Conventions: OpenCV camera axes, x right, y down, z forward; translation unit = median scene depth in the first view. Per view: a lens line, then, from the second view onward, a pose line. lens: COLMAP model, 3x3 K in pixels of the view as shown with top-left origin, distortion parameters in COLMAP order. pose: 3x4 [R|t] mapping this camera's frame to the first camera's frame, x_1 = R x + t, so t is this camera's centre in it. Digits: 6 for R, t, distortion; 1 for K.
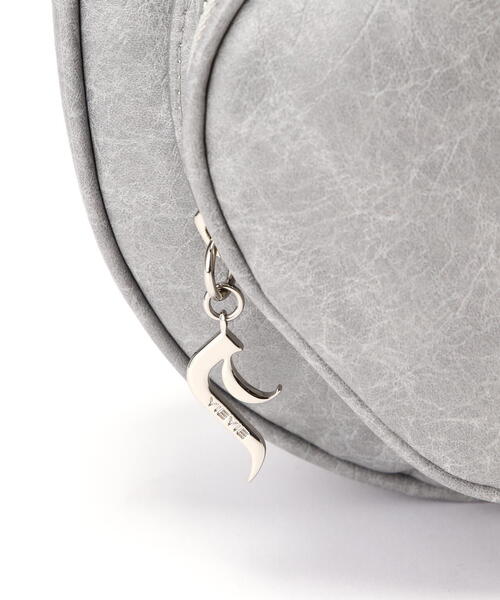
lens RADIAL K [[2216.1, 0, 250.0], [0, 2216.1, 300.0], [0, 0, 1]] dist [-0.070273, -0.425527]
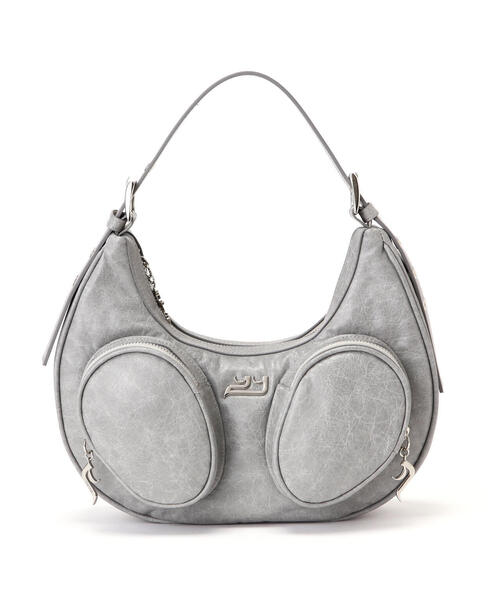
lens RADIAL K [[2059.1, 0, 250.0], [0, 2059.1, 300.0], [0, 0, 1]] dist [0.119436, 0.519139]
pose [[0.987253, 0.000526, -0.159160, 0.882769], [-0.047830, 0.954754, -0.293525, 0.828867], [0.151804, 0.297396, 0.942609, -2.587143]]
